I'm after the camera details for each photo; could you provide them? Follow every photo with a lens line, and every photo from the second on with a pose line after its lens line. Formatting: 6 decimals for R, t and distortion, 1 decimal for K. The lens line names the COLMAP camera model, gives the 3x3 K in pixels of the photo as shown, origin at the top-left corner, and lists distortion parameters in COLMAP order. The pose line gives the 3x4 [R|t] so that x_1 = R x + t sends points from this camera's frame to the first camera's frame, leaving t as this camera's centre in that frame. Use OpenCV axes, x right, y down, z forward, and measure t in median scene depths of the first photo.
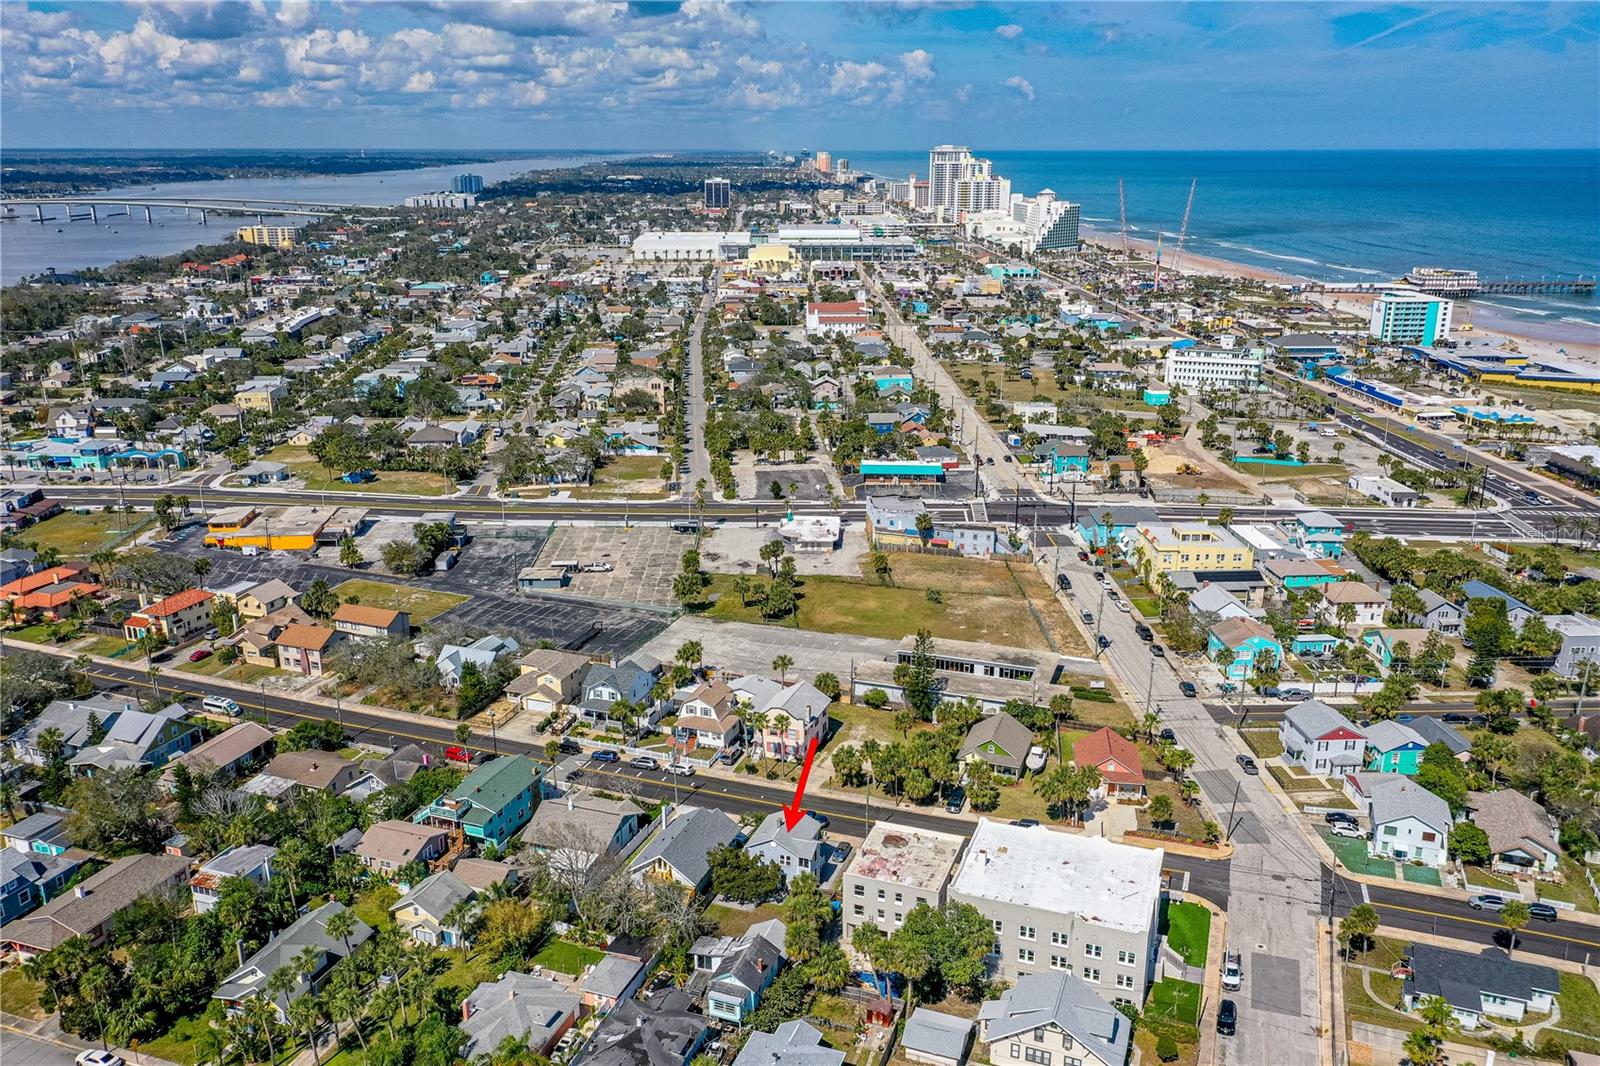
lens RADIAL K [[1335.4, 0, 797.1], [0, 1335.4, 531.2], [0, 0, 1]] dist [0.013447, 0.015665]
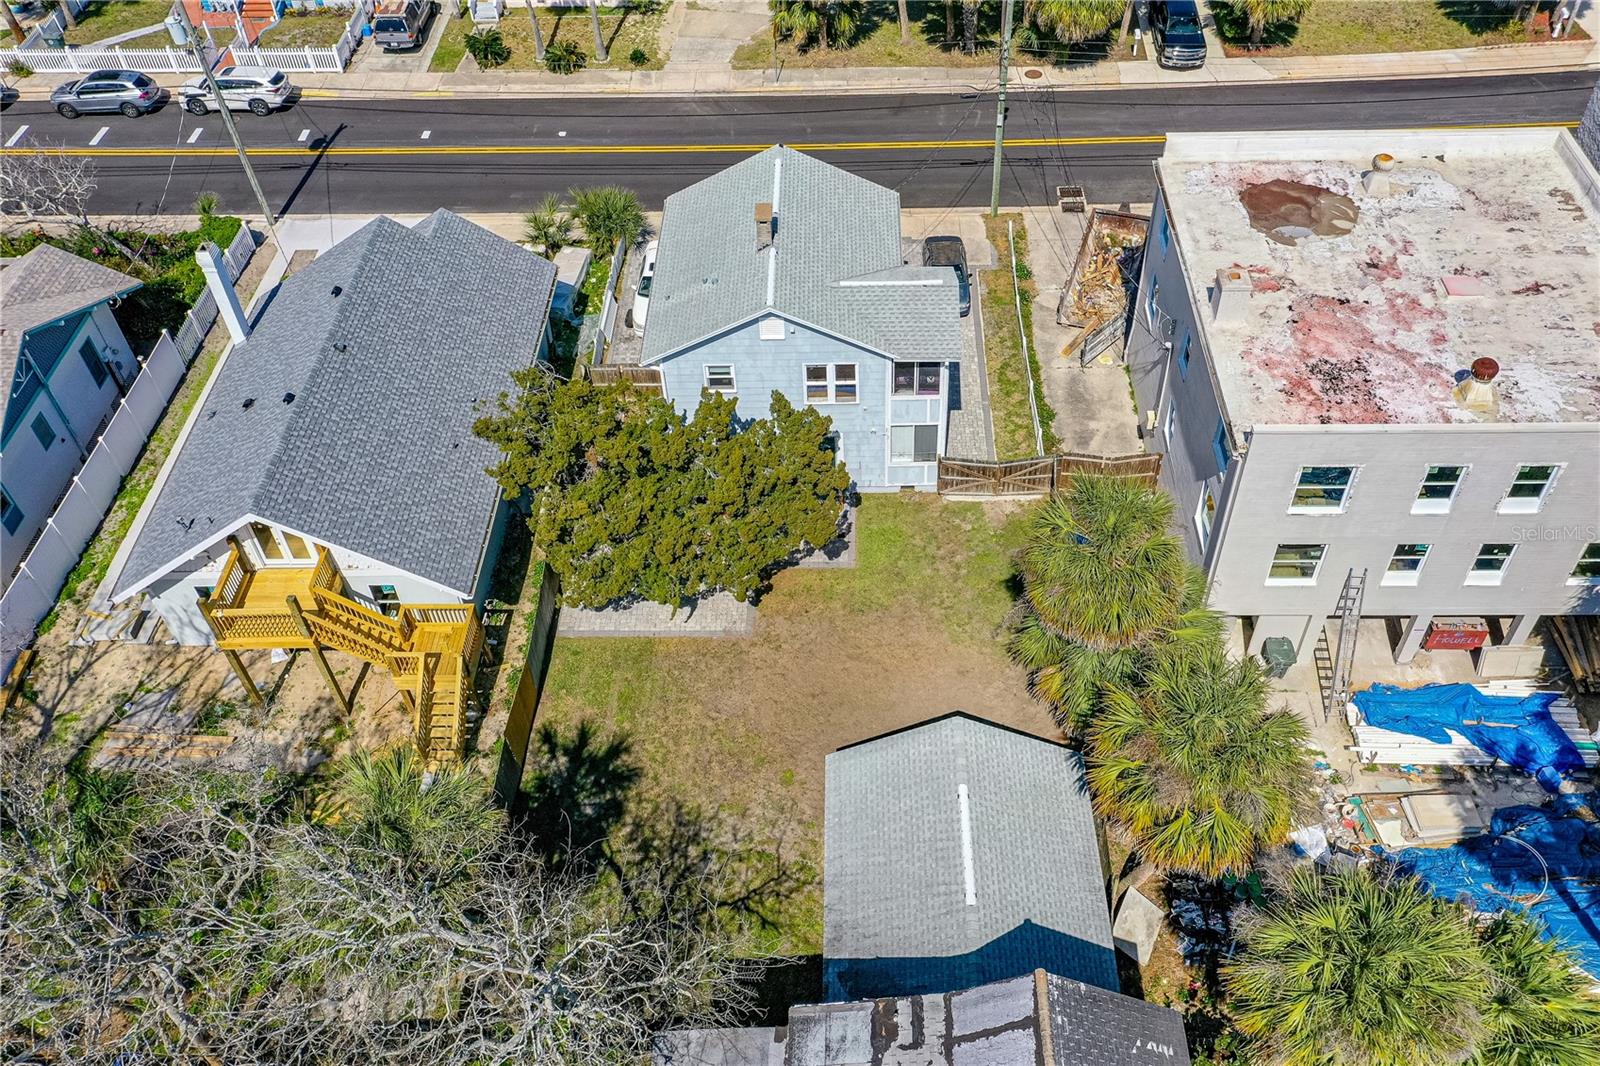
lens RADIAL K [[1335.4, 0, 803.1], [0, 1335.4, 529.3], [0, 0, 1]] dist [0.013447, 0.015665]
pose [[0.946884, -0.248604, 0.203975, -0.059827], [0.121170, 0.863377, 0.489793, 0.142546], [-0.297872, -0.439062, 0.847642, 0.728641]]
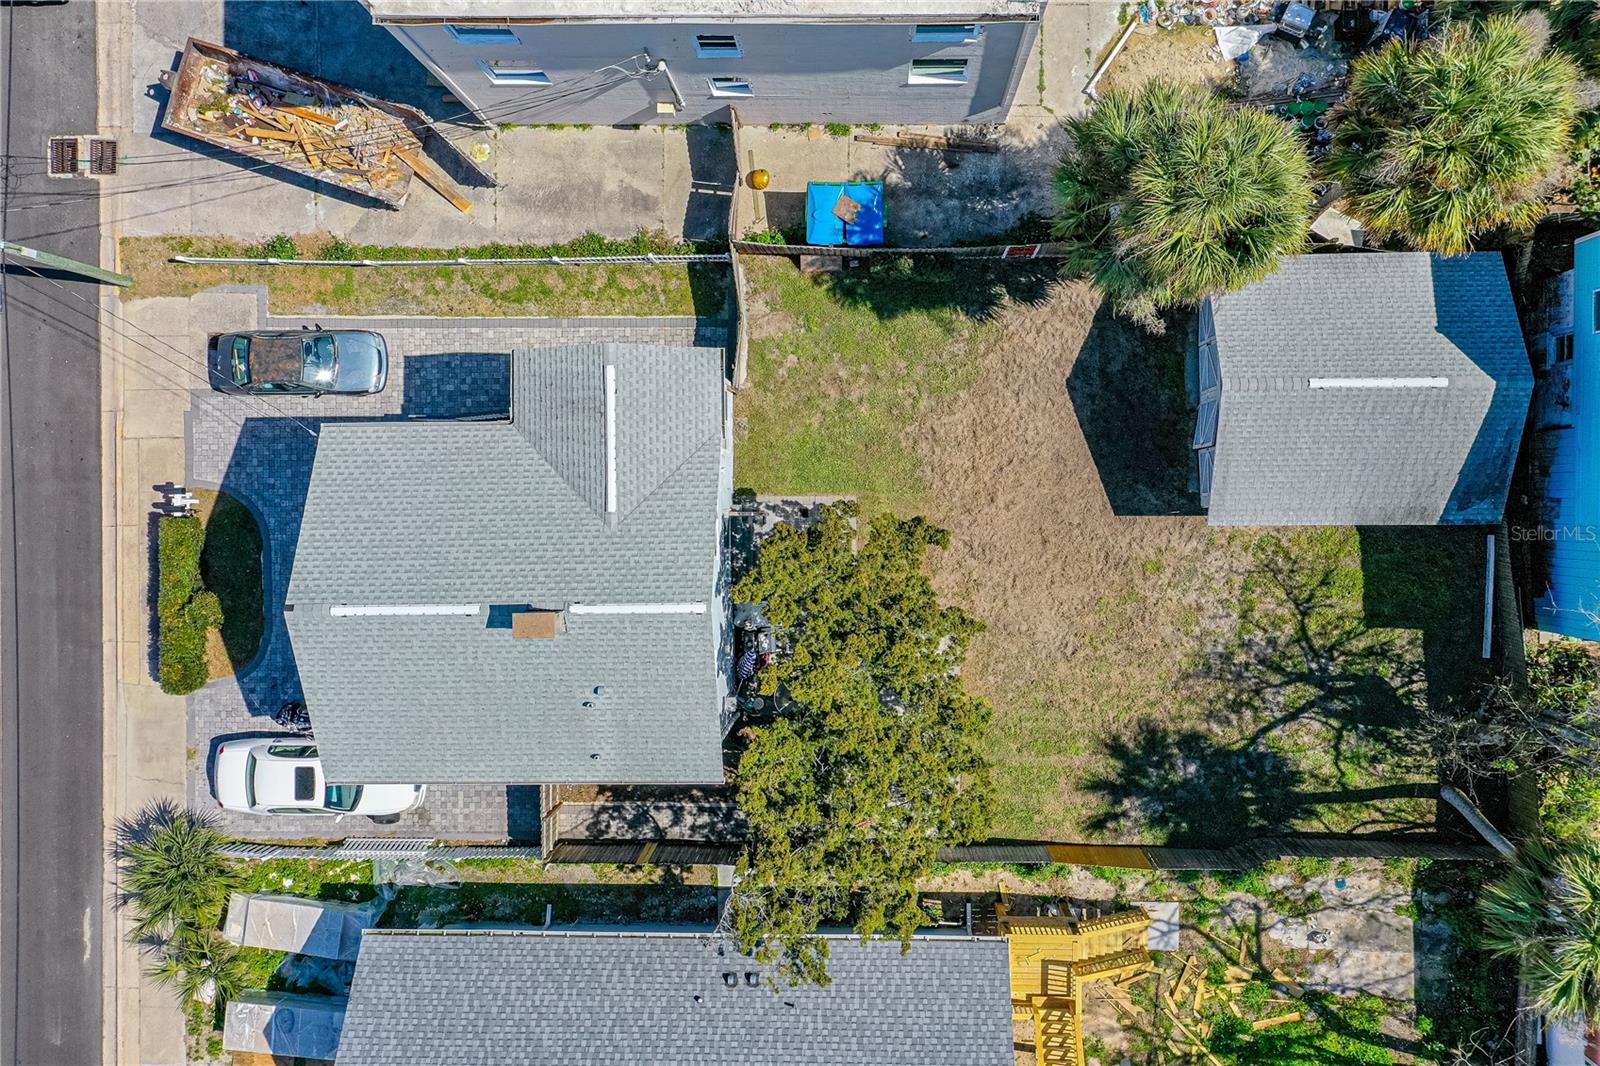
lens RADIAL K [[1335.4, 0, 799.1], [0, 1335.4, 537.5], [0, 0, 1]] dist [0.013447, 0.015665]
pose [[-0.345382, -0.938462, -0.000696, -0.016184], [0.307205, -0.113761, 0.944819, 0.085003], [-0.886756, 0.326110, 0.327591, 0.843994]]
